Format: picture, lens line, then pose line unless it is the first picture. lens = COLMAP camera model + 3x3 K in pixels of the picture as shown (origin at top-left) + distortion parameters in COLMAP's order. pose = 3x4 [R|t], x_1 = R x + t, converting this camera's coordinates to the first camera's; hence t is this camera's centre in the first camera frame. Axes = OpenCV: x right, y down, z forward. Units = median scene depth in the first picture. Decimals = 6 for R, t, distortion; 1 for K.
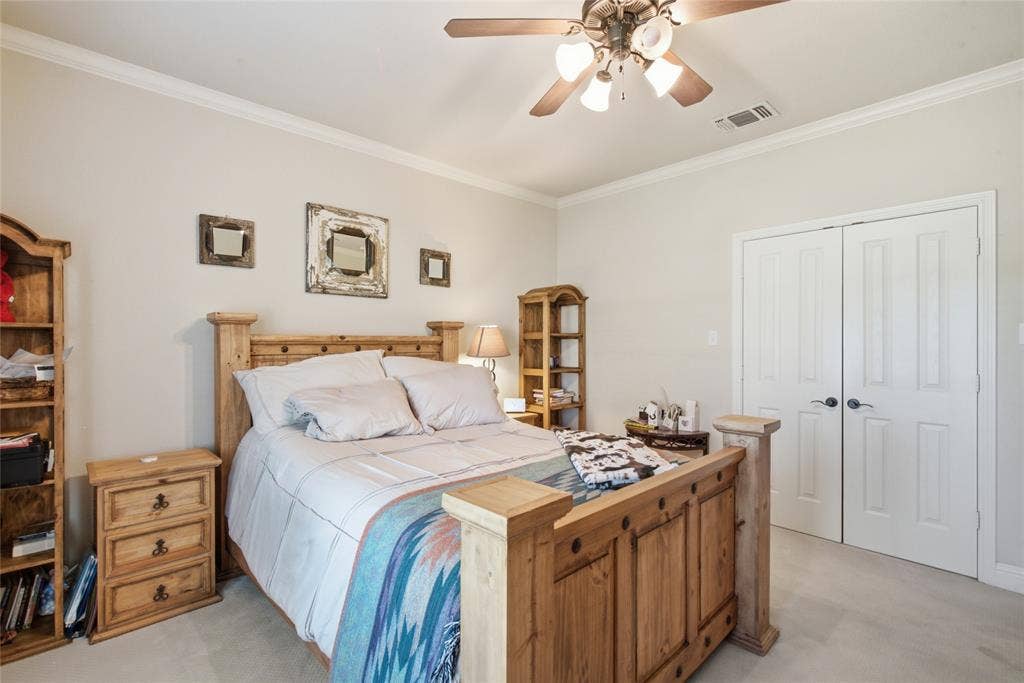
lens RADIAL K [[453.1, 0, 515.3], [0, 453.1, 341.3], [0, 0, 1]] dist [0.001489, 0.000052]
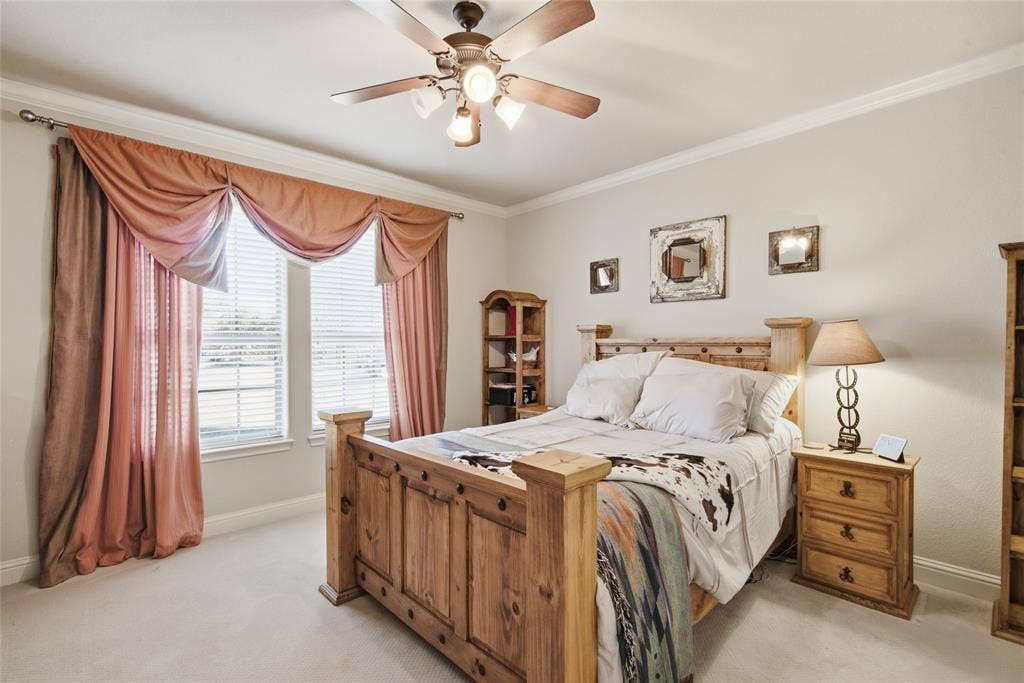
lens RADIAL K [[472.5, 0, 515.0], [0, 472.5, 342.4], [0, 0, 1]] dist [0.001828, -0.000049]
pose [[0.005409, 0.000144, -0.999985, 0.769278], [0.002956, 0.999996, 0.000160, -0.002826], [0.999981, -0.002957, 0.005408, 0.591447]]
